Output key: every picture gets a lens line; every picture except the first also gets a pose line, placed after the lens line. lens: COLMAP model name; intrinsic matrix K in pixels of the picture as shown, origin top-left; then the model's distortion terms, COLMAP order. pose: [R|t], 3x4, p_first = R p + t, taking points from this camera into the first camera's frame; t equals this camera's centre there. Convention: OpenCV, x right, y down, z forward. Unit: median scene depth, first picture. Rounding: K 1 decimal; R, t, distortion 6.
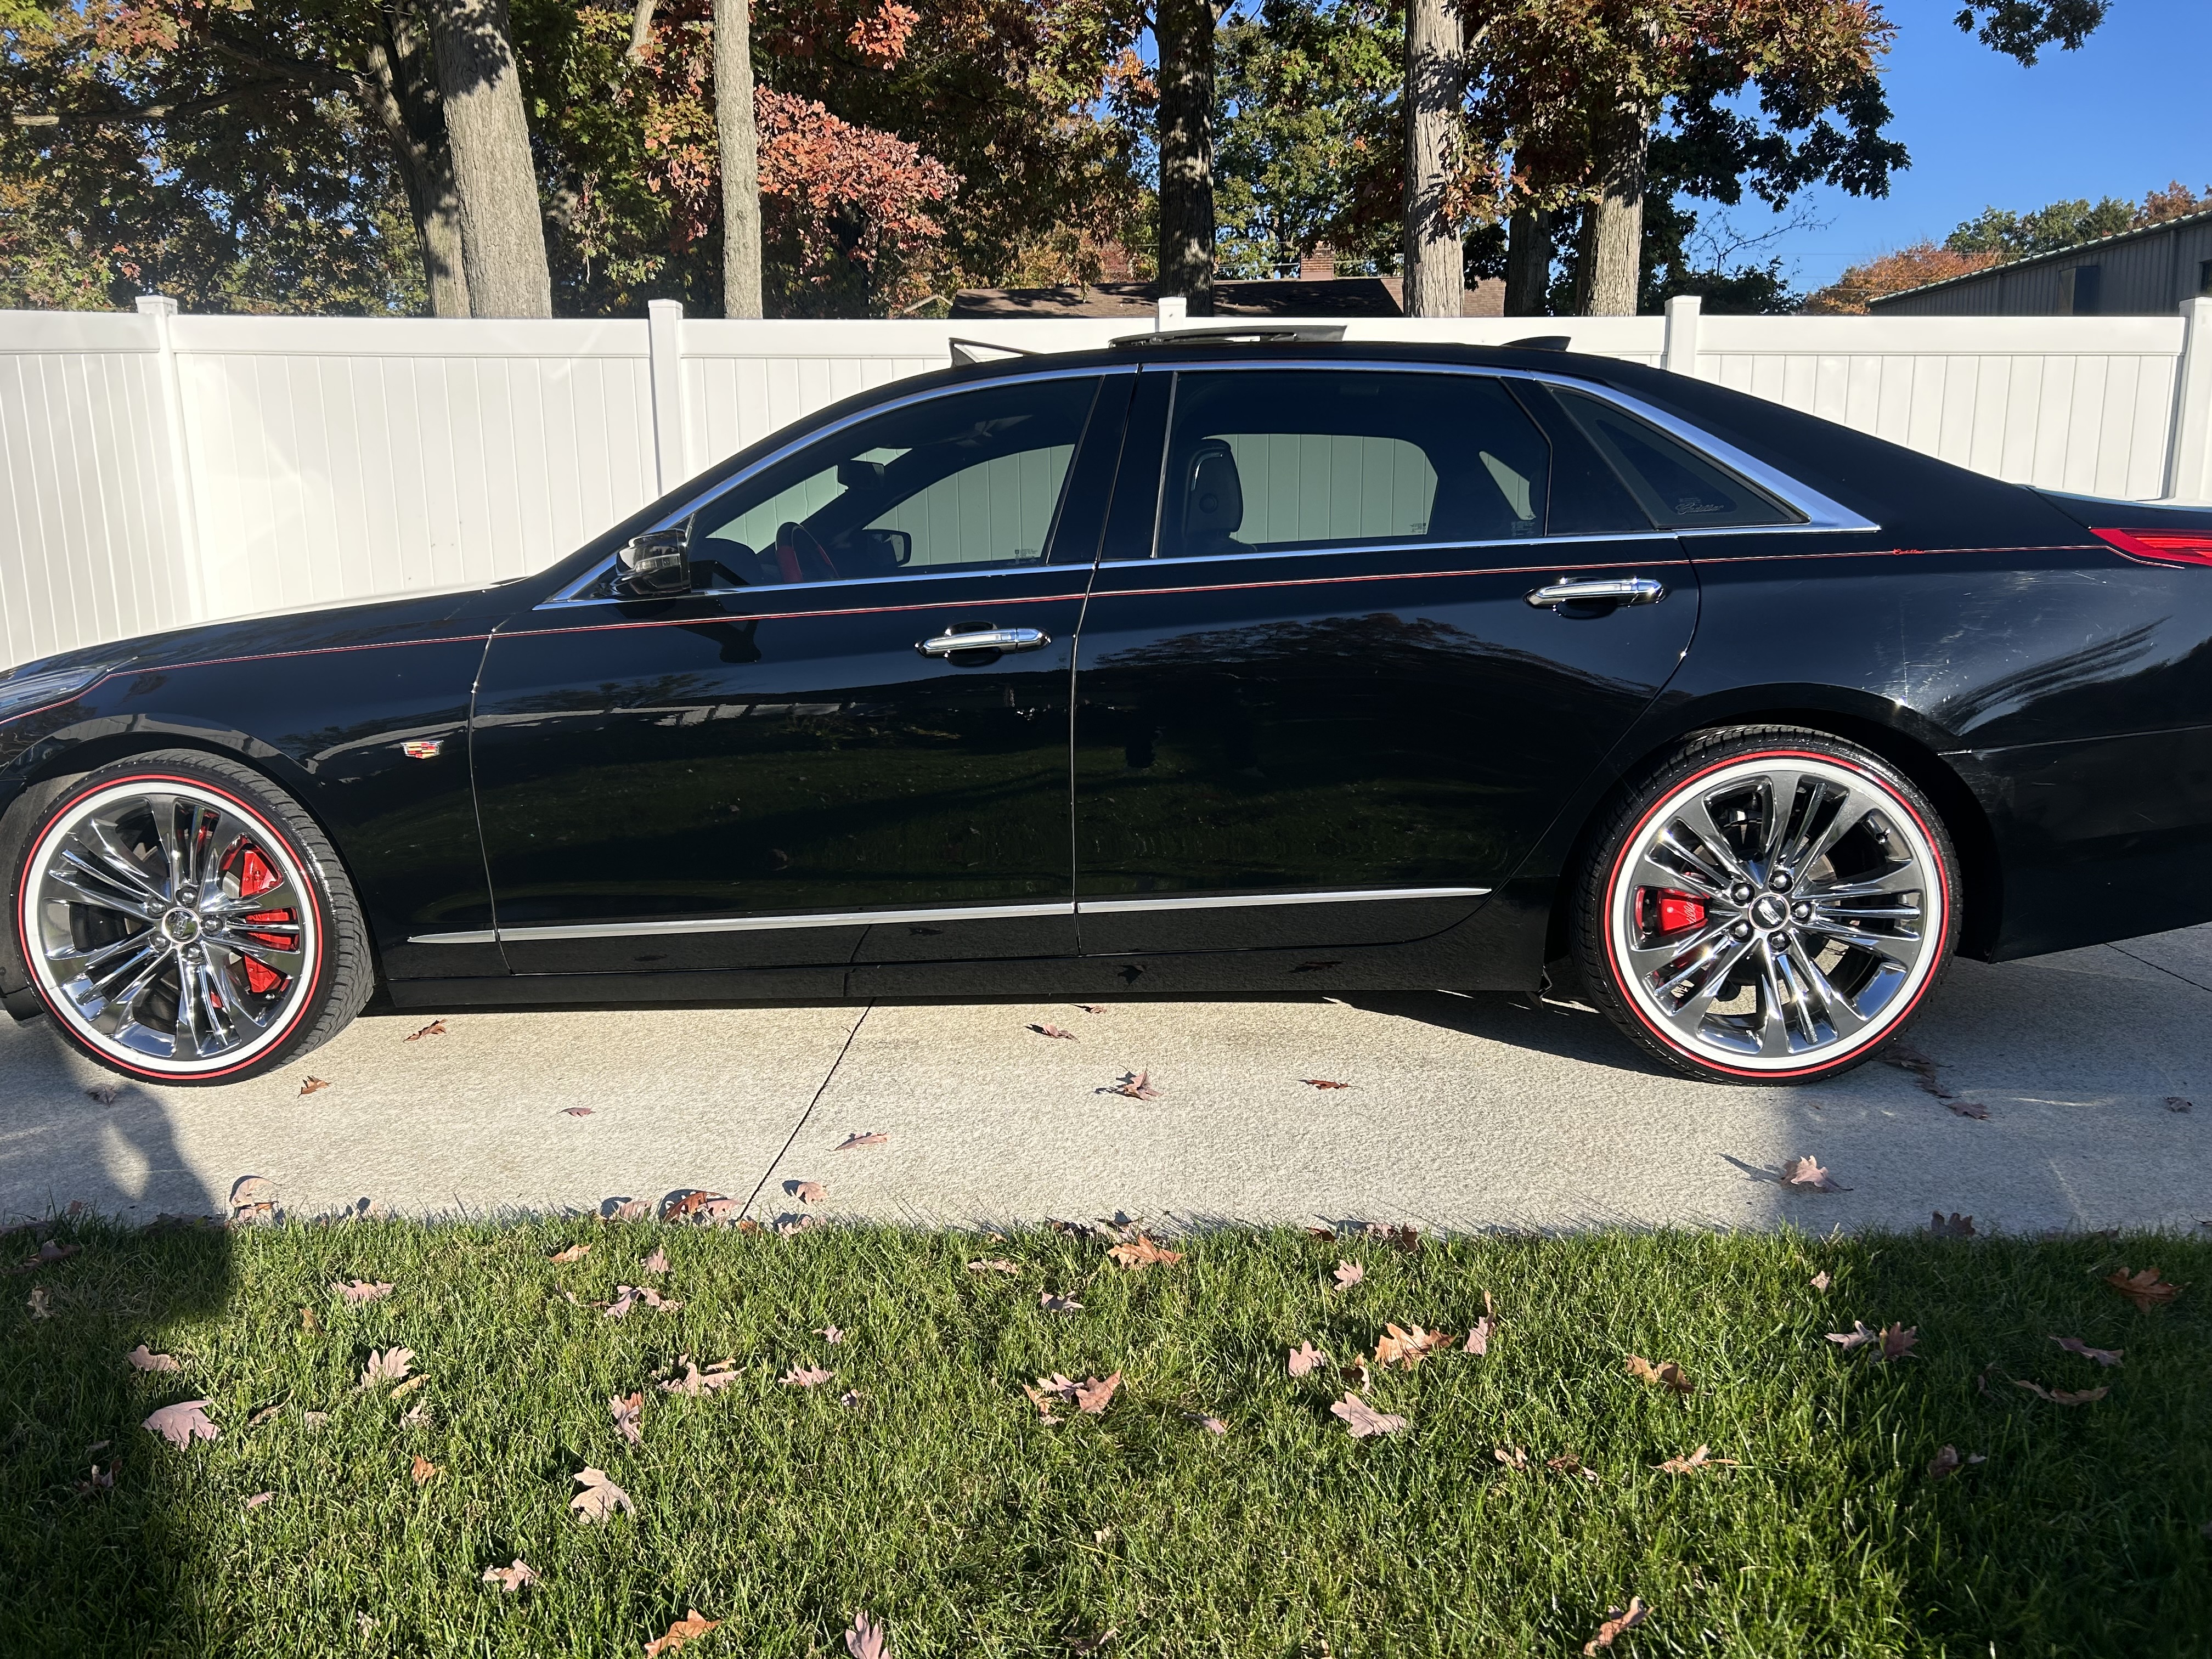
lens RADIAL K [[1673.9, 0, 1087.9], [0, 1673.9, 825.3], [0, 0, 1]] dist [-0.005061, 0.007032]
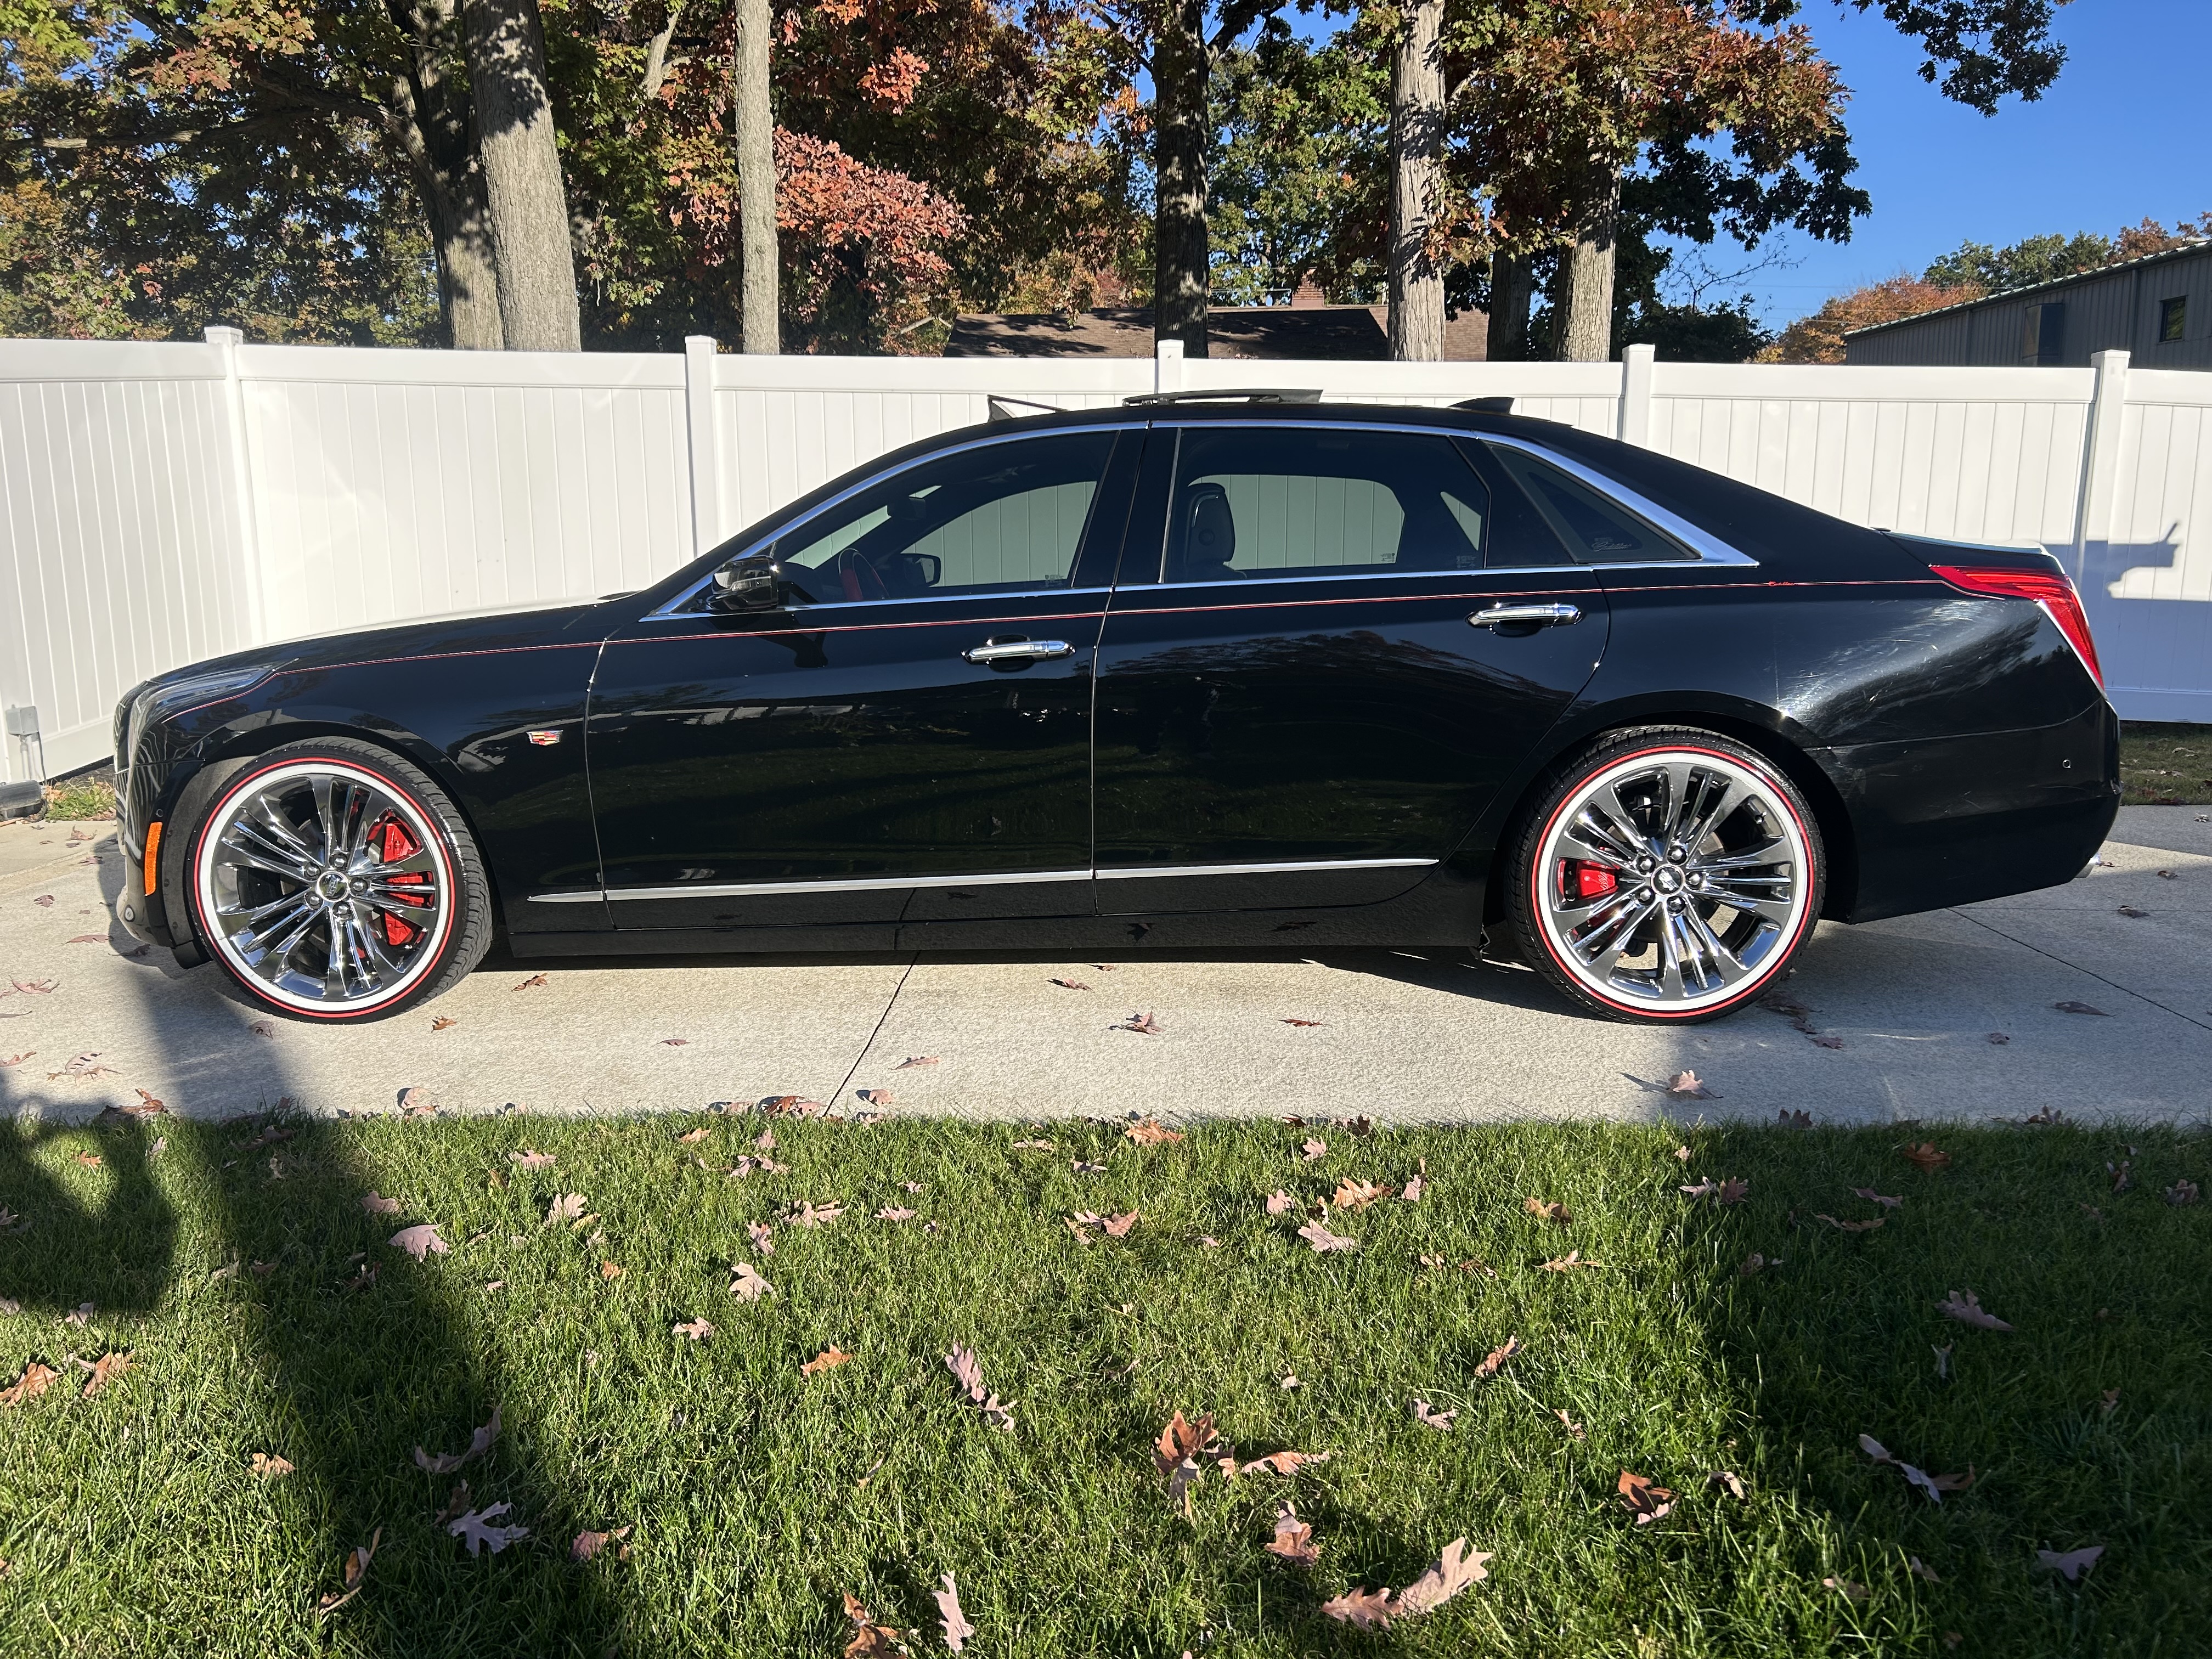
lens RADIAL K [[1686.7, 0, 1106.0], [0, 1686.7, 829.5], [0, 0, 1]] dist [0.005645, -0.004685]
pose [[0.999818, 0.006855, 0.017825, -0.019874], [-0.006687, 0.999933, -0.009470, 0.028364], [-0.017889, 0.009349, 0.999796, -0.204543]]
